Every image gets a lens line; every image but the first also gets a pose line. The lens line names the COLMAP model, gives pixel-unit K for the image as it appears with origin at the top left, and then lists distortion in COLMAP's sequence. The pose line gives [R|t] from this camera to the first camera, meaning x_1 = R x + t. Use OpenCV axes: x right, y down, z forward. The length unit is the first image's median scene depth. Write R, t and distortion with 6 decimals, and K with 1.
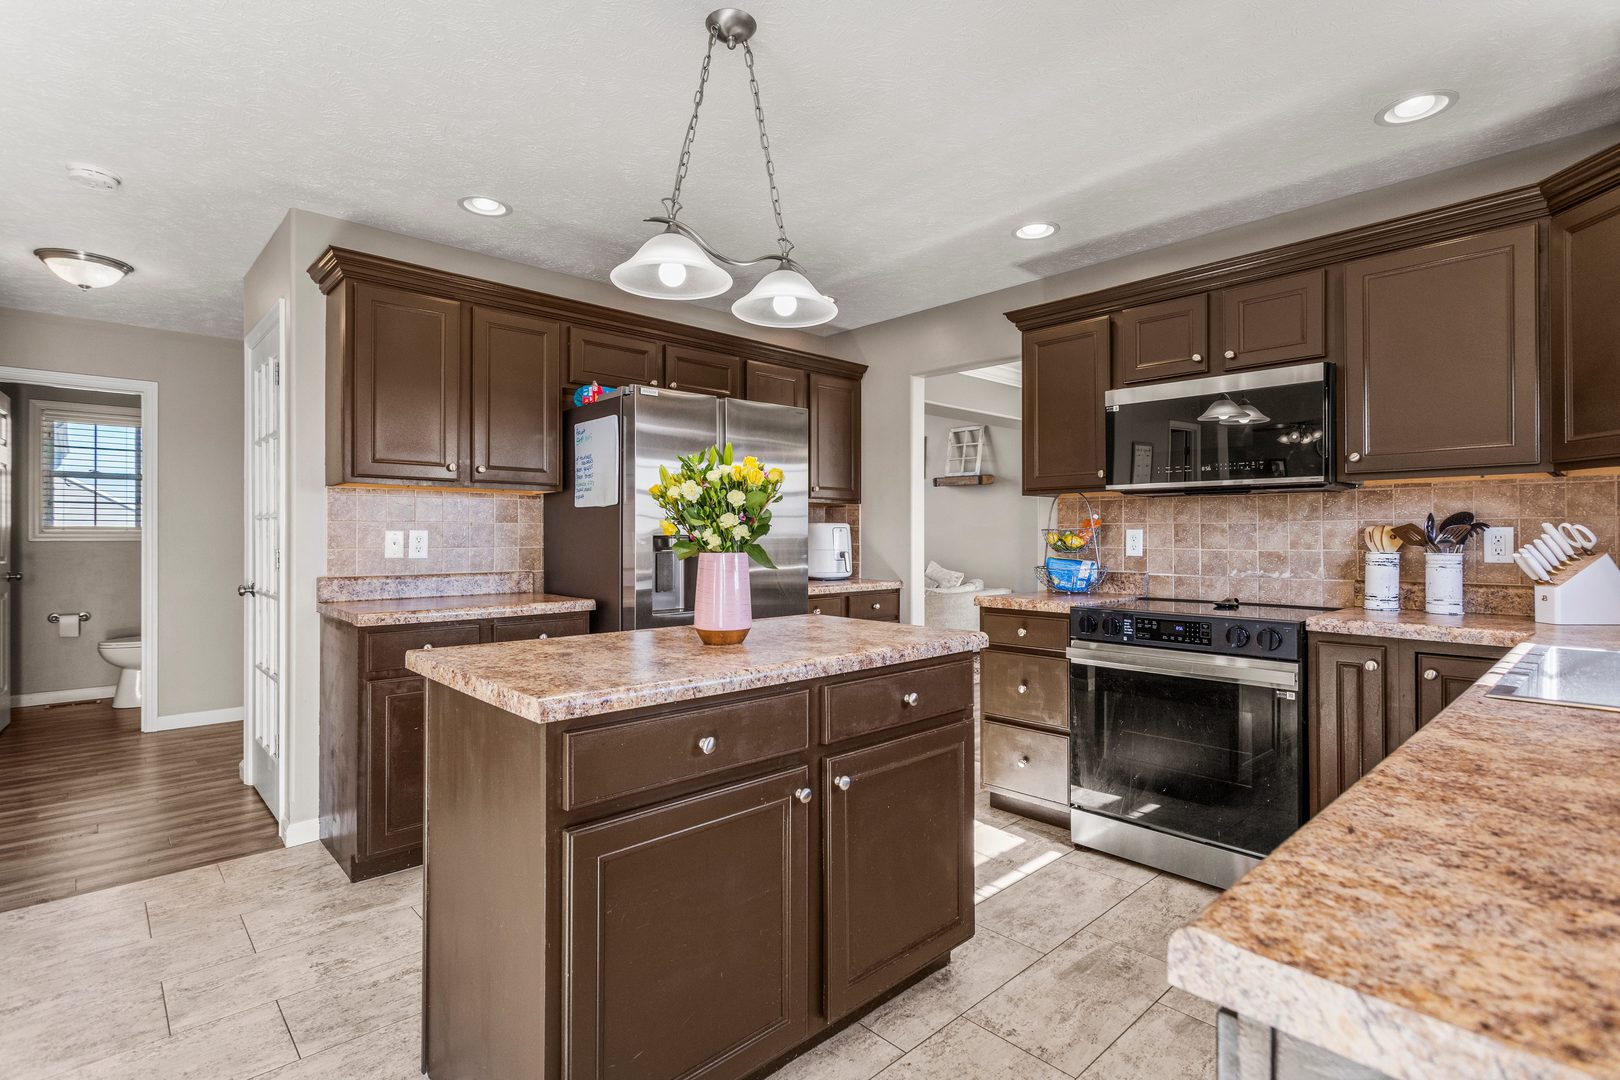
lens RADIAL K [[778.5, 0, 808.9], [0, 778.5, 525.7], [0, 0, 1]] dist [0.001486, 0.000556]
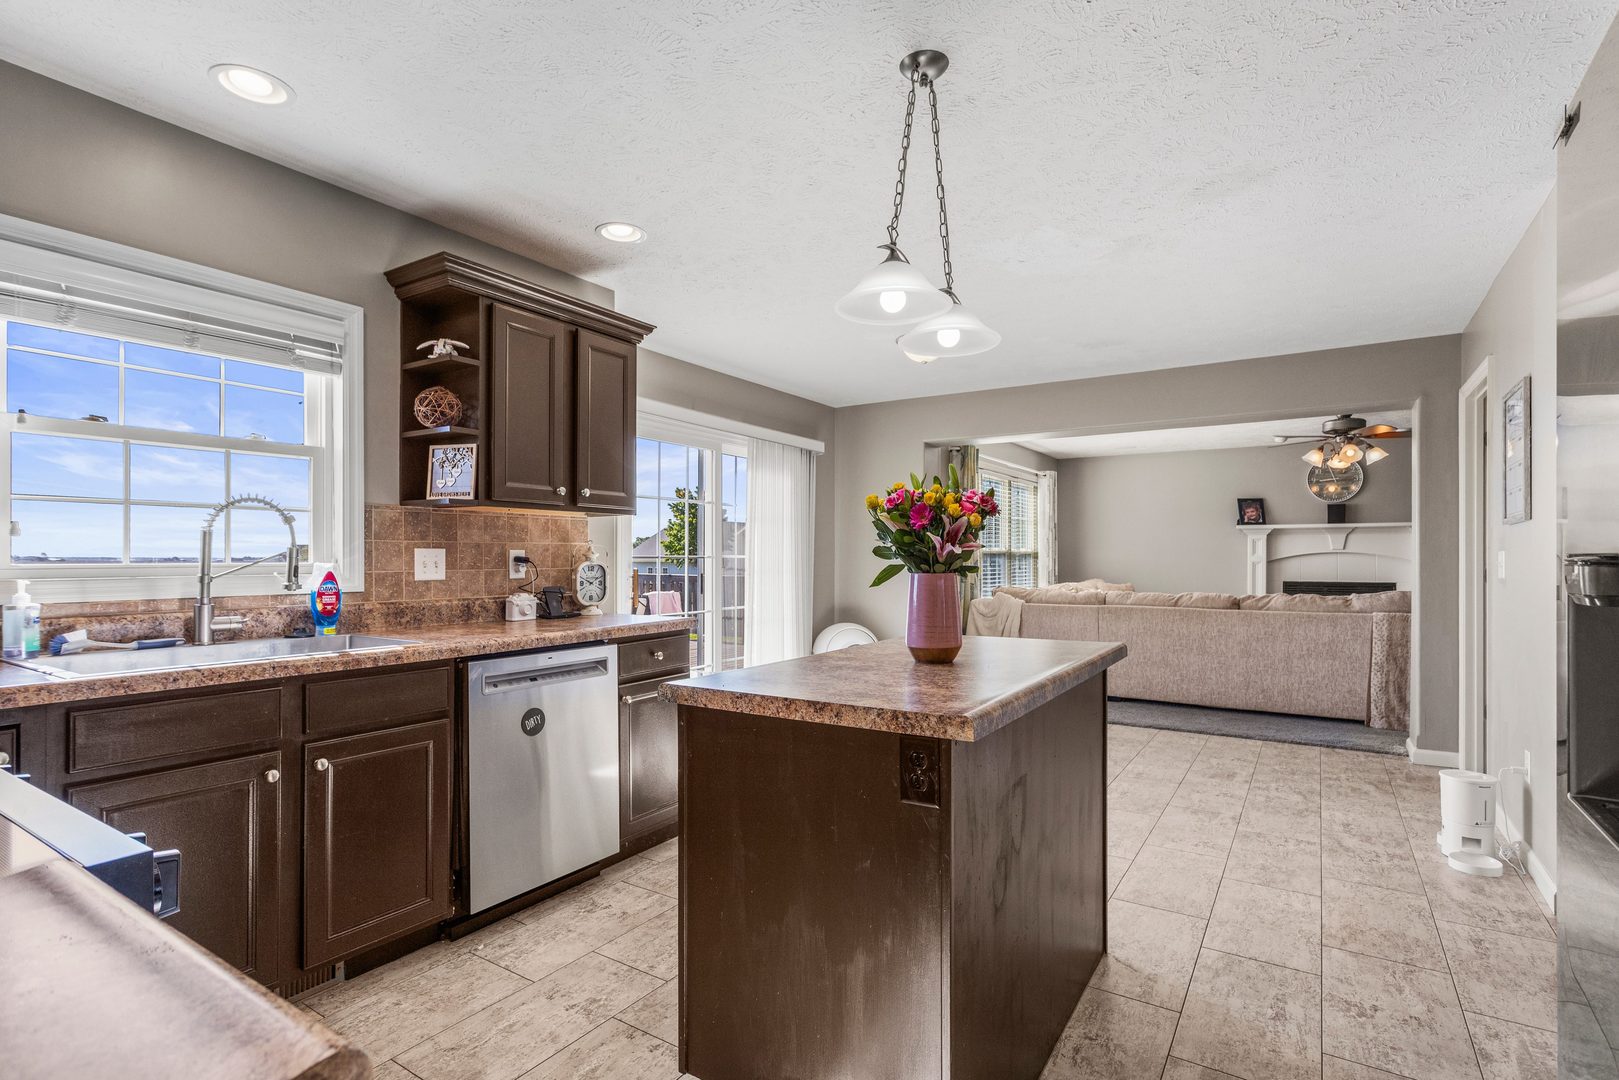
lens RADIAL K [[784.3, 0, 803.7], [0, 784.3, 557.9], [0, 0, 1]] dist [-0.000131, 0.000206]
pose [[-0.972133, 0.000210, -0.234430, 0.213750], [0.002968, 0.999931, -0.011410, 0.017779], [0.234412, -0.011787, -0.972066, 1.393680]]
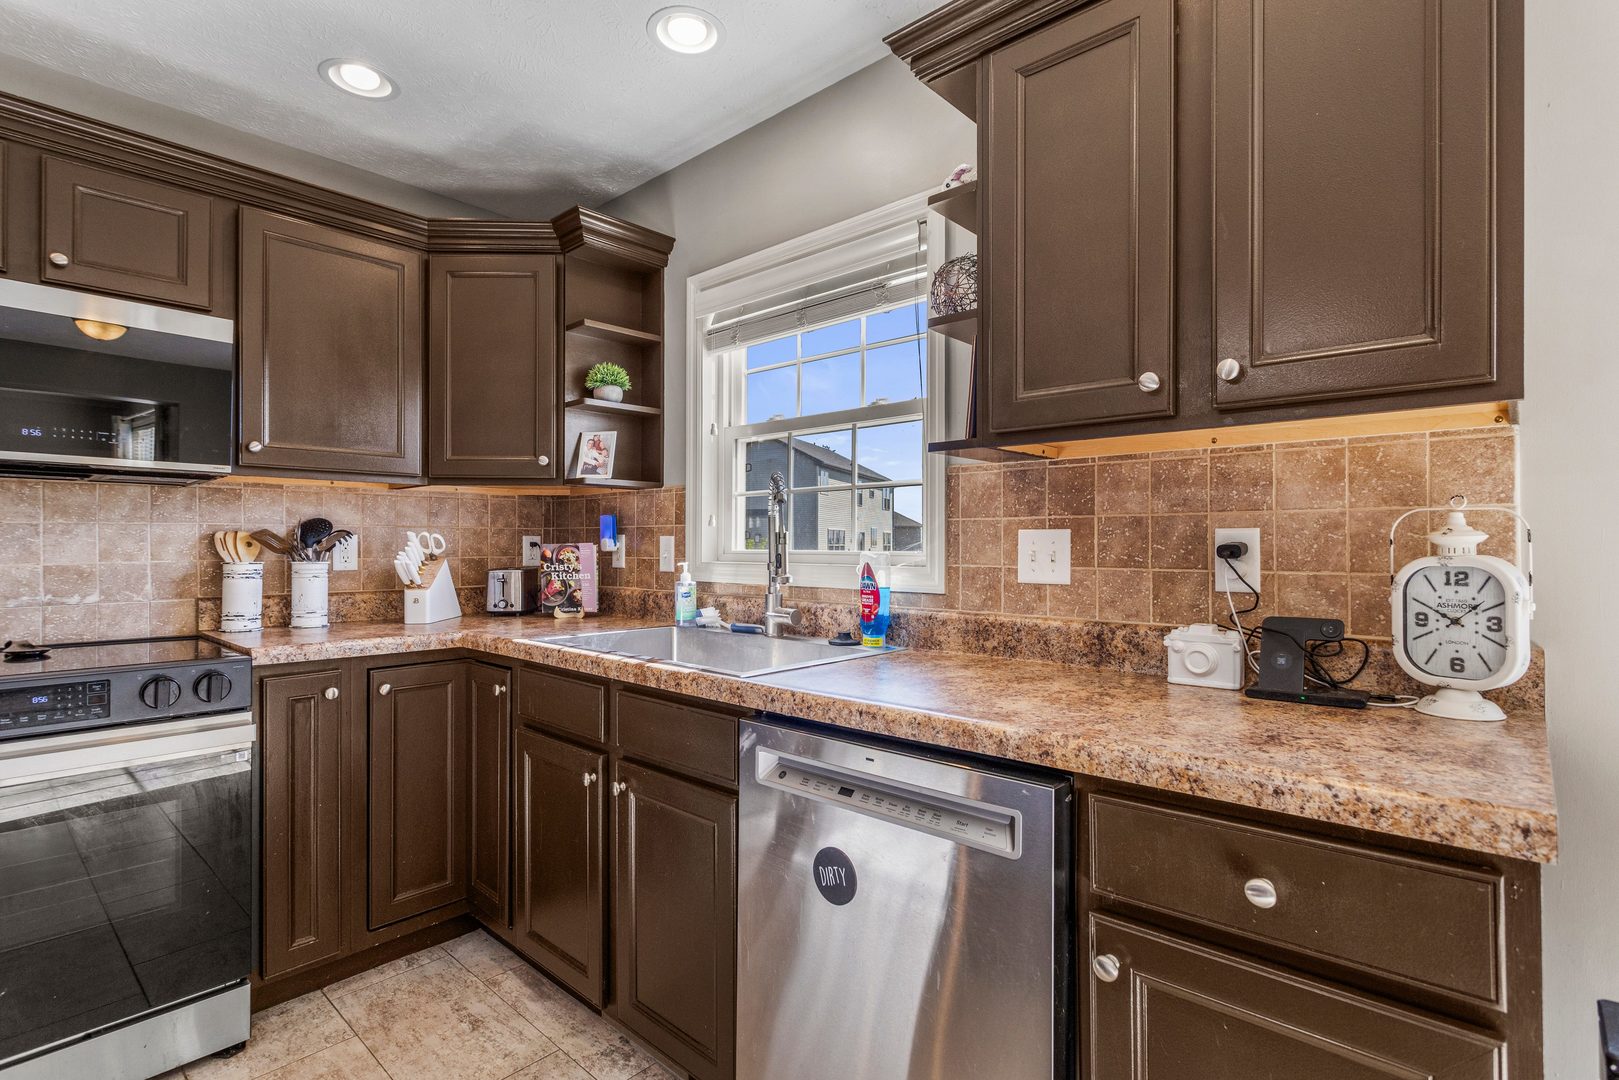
lens RADIAL K [[779.8, 0, 809.5], [0, 779.8, 540.0], [0, 0, 1]] dist [0.000669, 0.000070]
pose [[-0.074512, 0.005719, 0.997204, -0.153263], [-0.014579, 0.999870, -0.006824, 0.006539], [-0.997114, -0.015047, -0.074419, 0.454535]]
